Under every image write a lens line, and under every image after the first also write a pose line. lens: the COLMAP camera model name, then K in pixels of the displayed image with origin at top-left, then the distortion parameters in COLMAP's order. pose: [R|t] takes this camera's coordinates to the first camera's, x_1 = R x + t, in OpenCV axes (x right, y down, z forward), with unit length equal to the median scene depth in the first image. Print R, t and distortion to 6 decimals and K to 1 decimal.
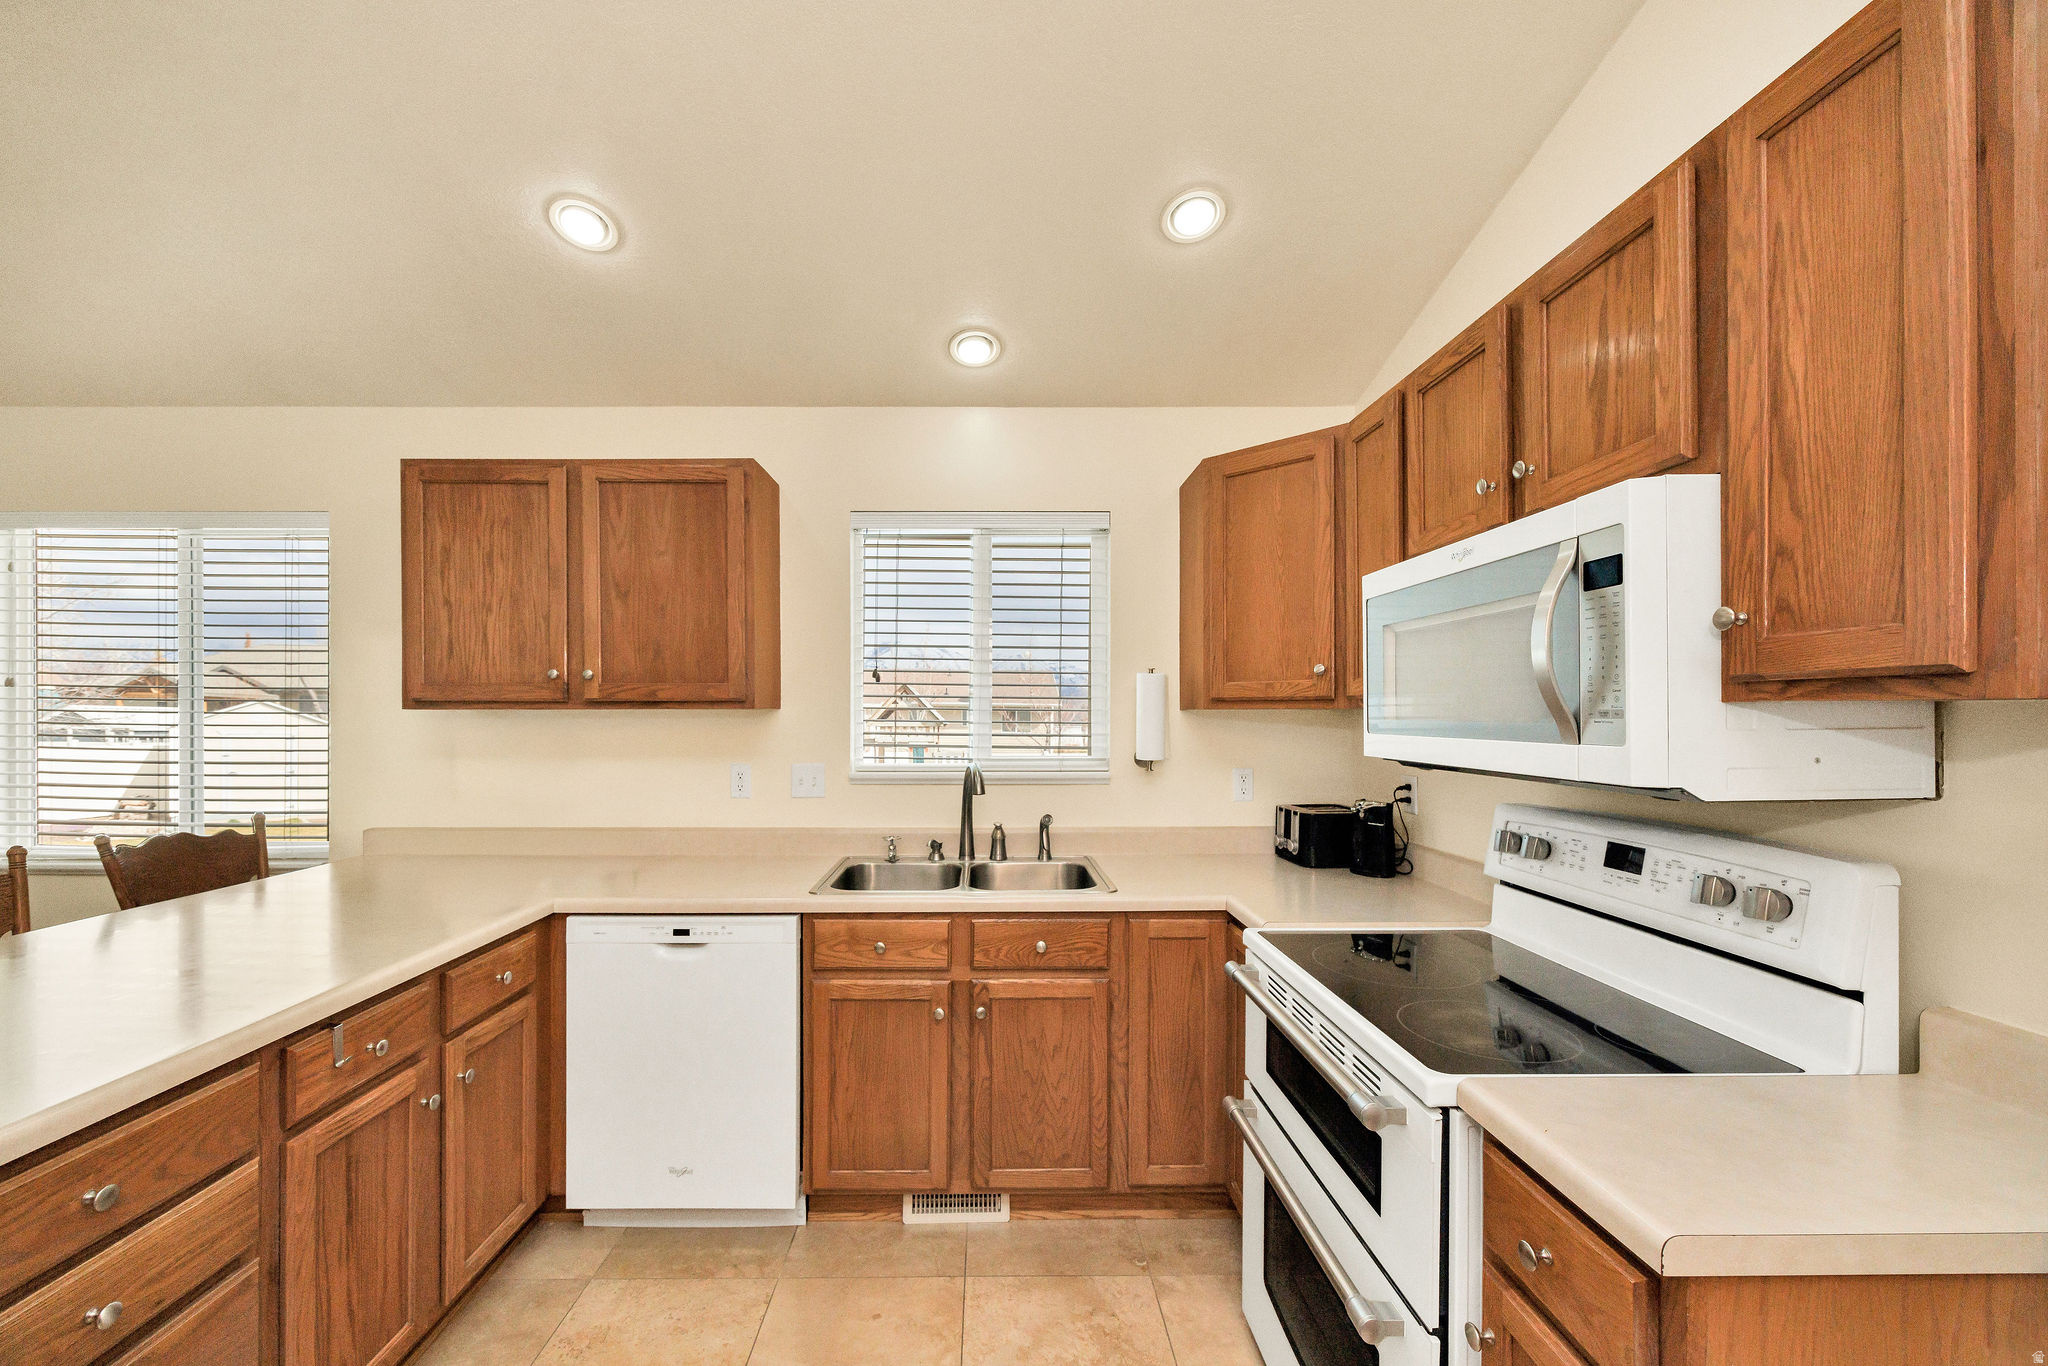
lens RADIAL K [[809.1, 0, 989.4], [0, 809.1, 717.8], [0, 0, 1]] dist [-0.001915, -0.000454]
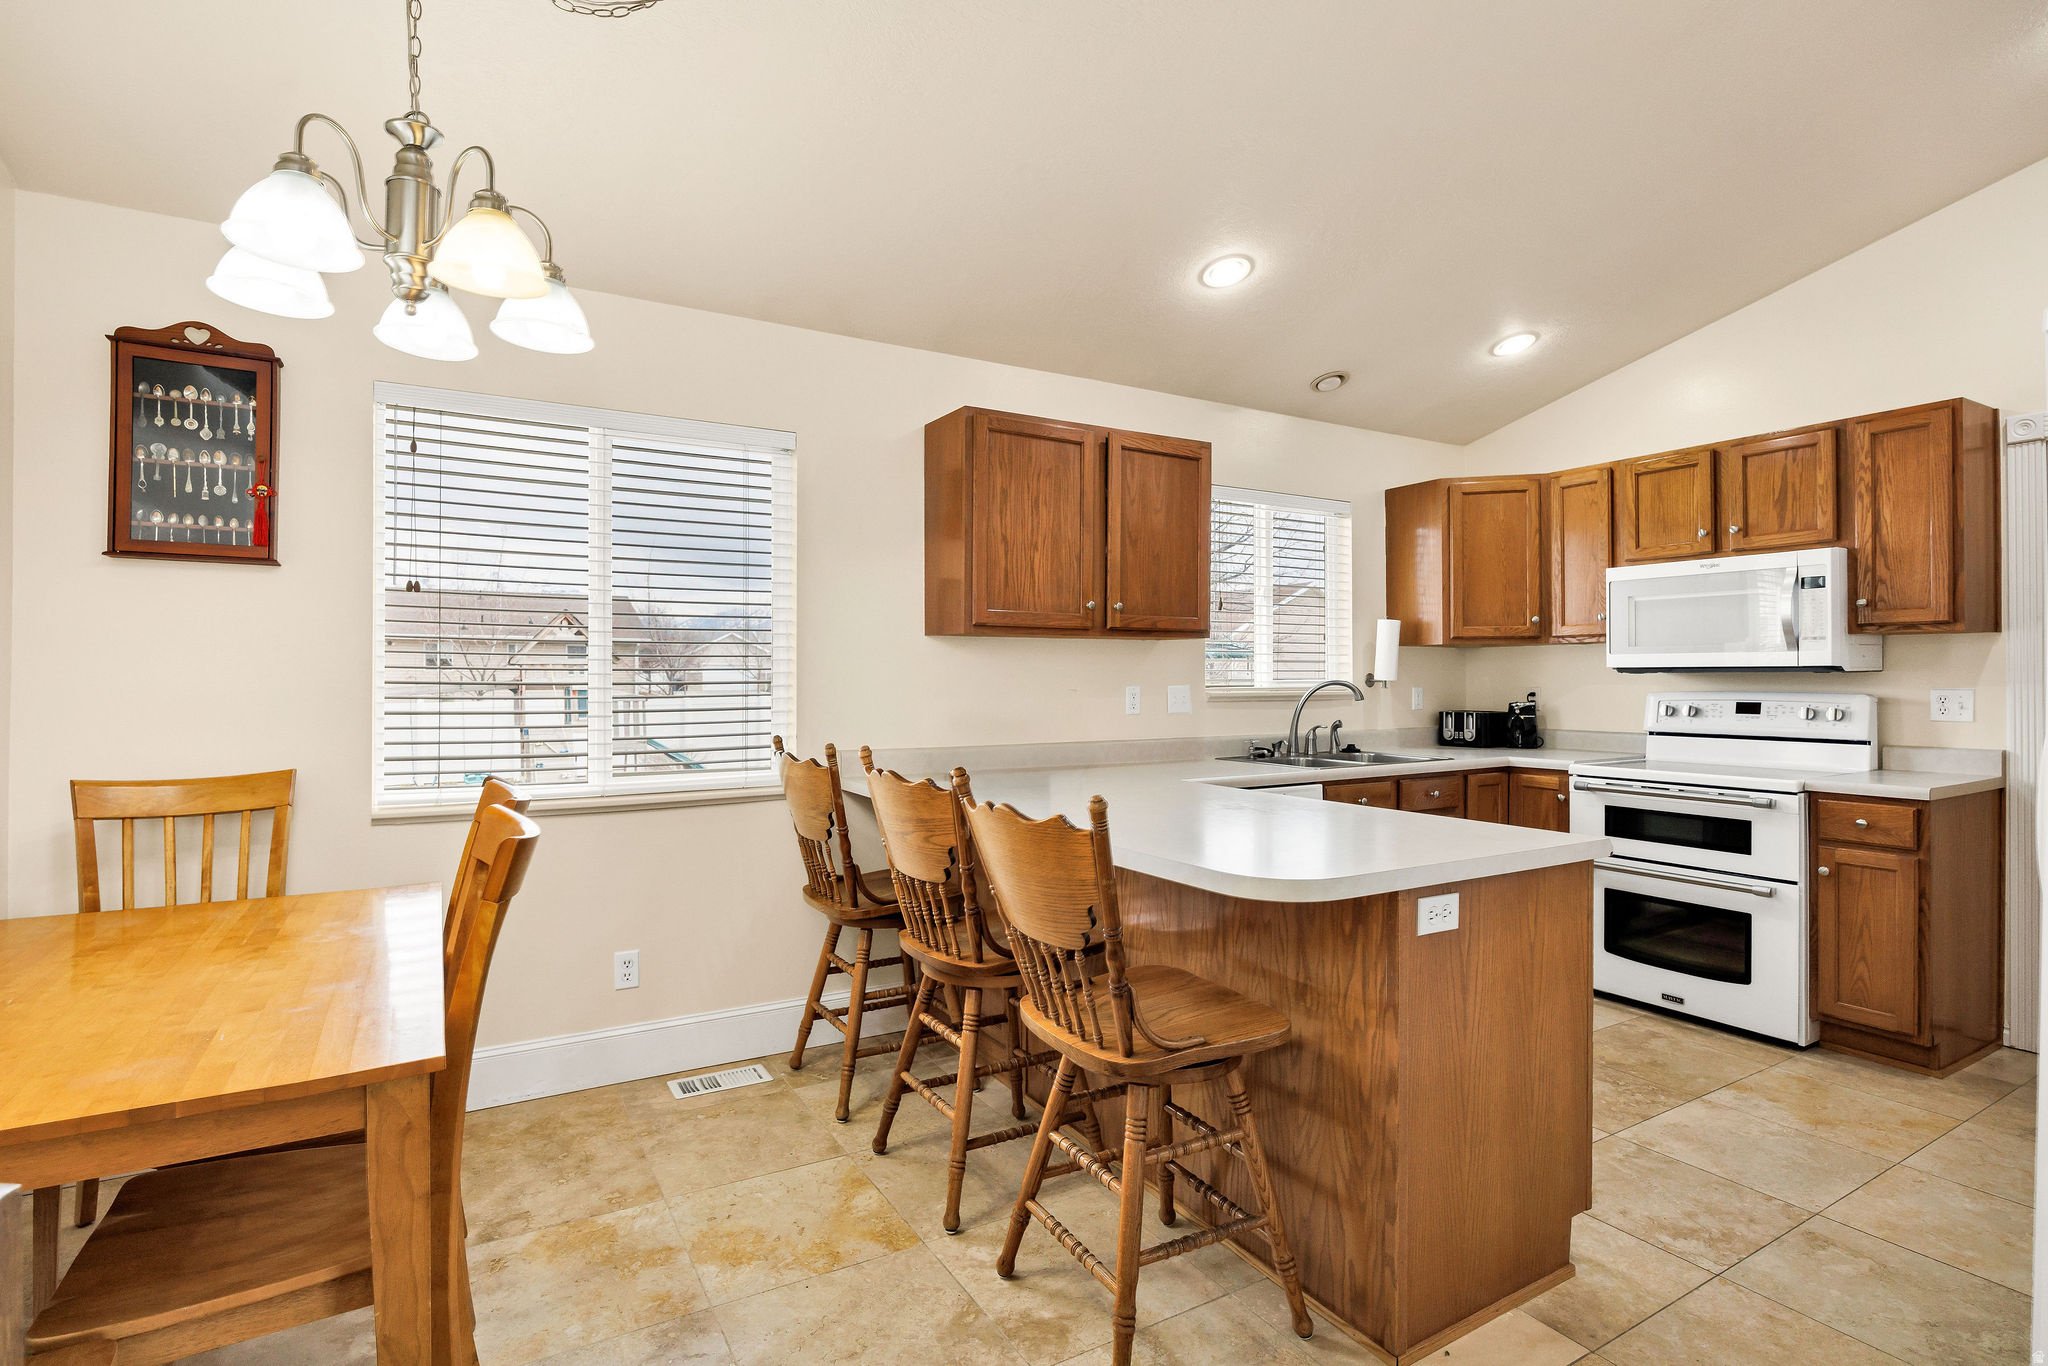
lens RADIAL K [[975.1, 0, 1015.4], [0, 975.1, 676.7], [0, 0, 1]] dist [-0.003458, -0.002710]
pose [[0.872760, 0.000642, 0.488149, -1.524968], [0.001840, 0.999988, -0.004605, 0.065563], [-0.488146, 0.004917, 0.872748, -0.226652]]
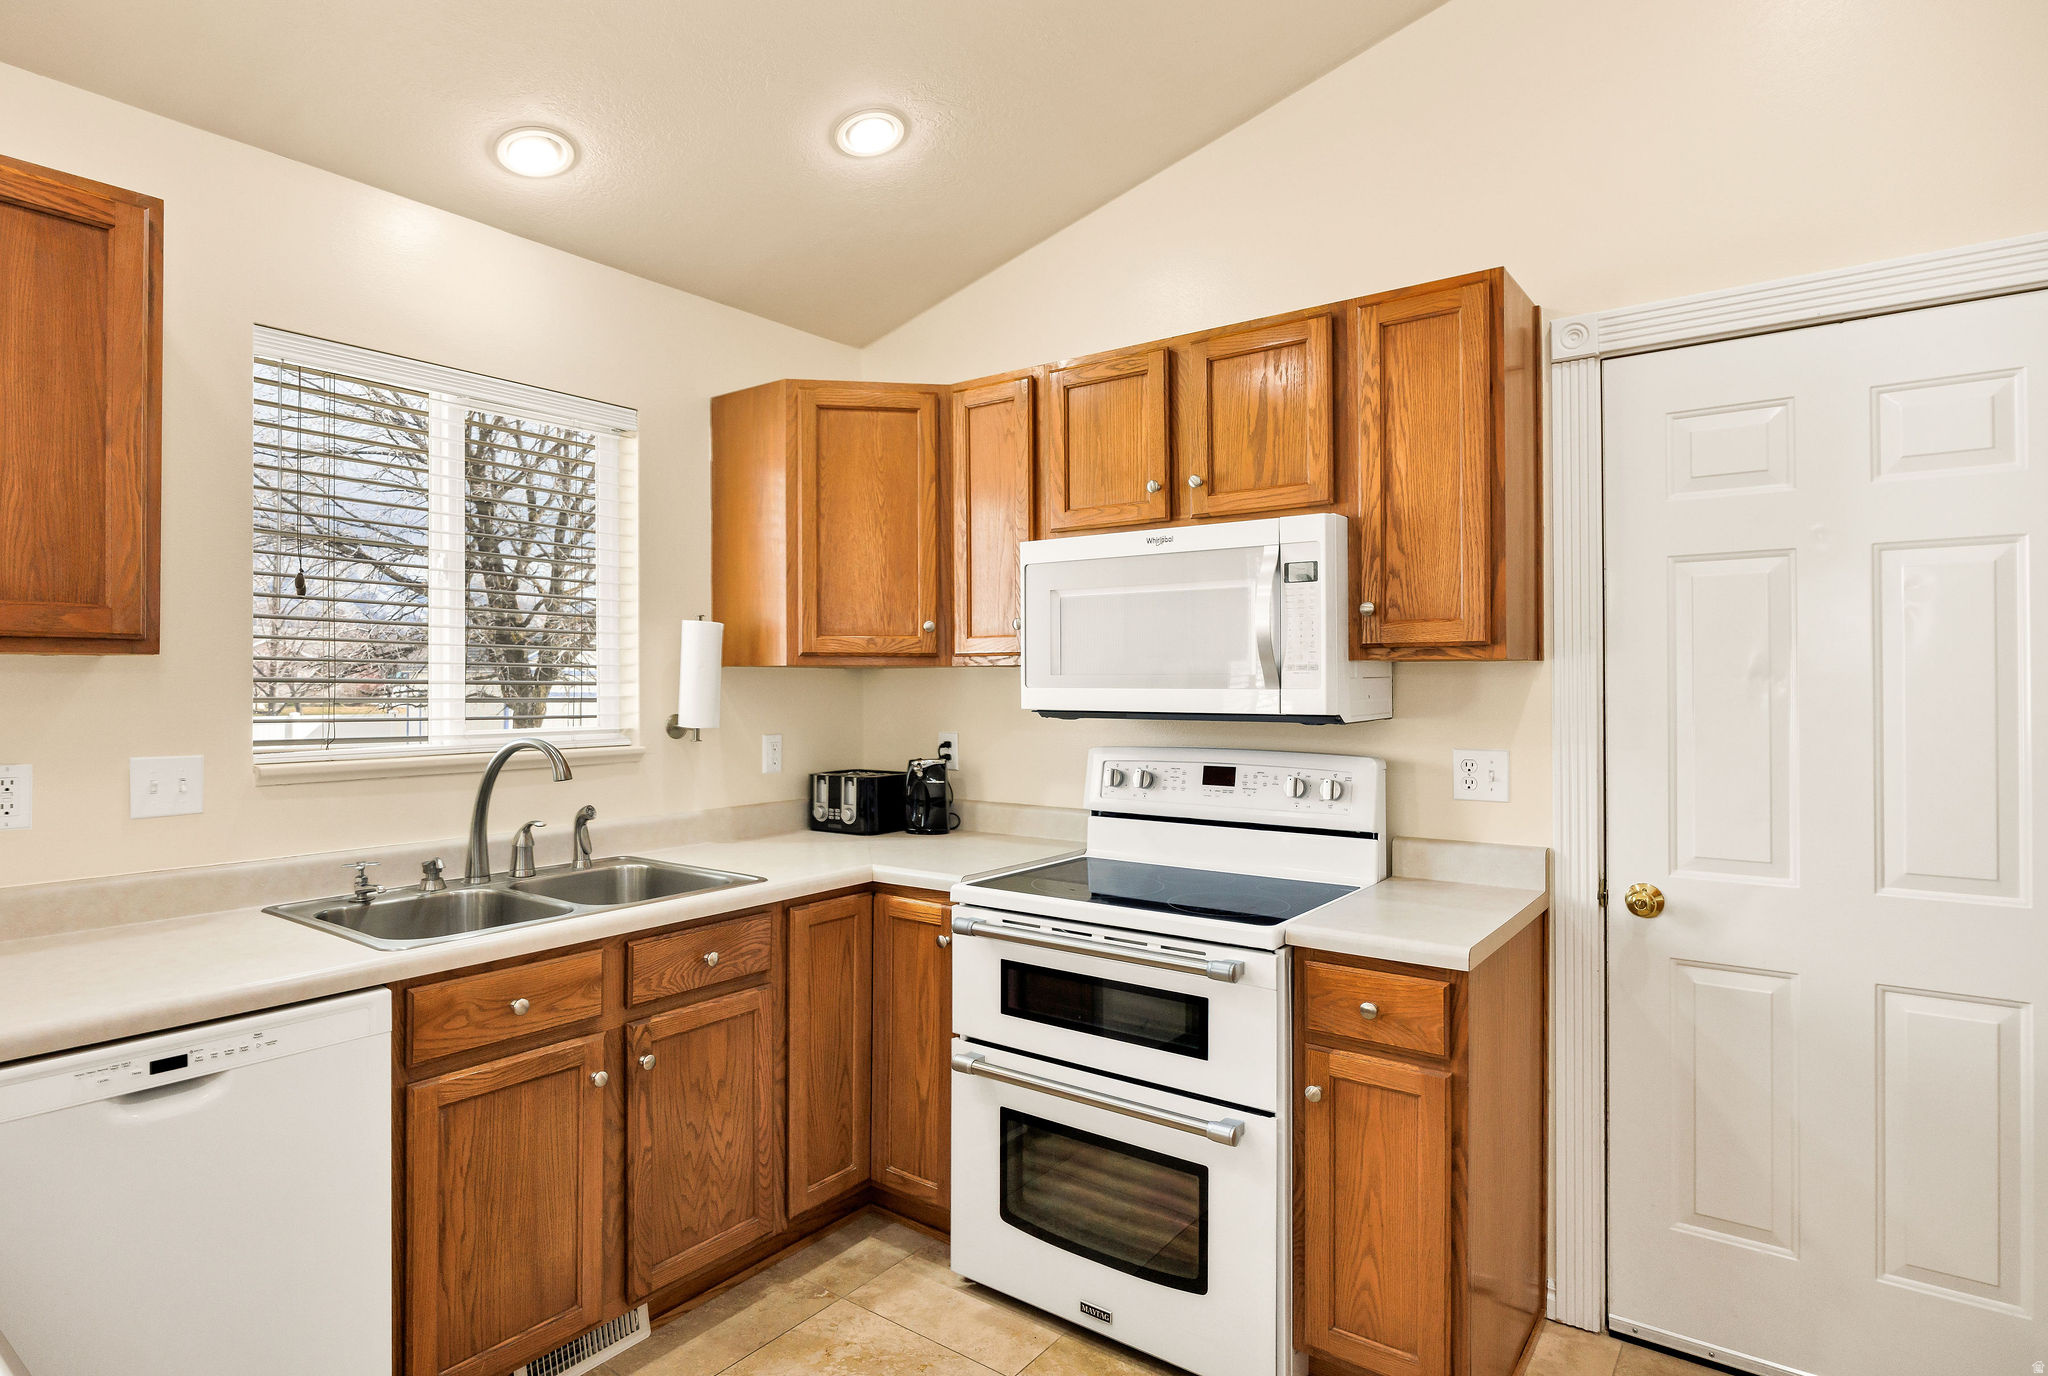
lens RADIAL K [[1088.5, 0, 1008.1], [0, 1088.5, 680.9], [0, 0, 1]] dist [-0.015286, 0.001029]
pose [[0.609727, 0.001951, 0.792609, -0.598614], [0.003416, 0.999981, -0.005089, 0.014686], [-0.792604, 0.005810, 0.609709, 0.113381]]
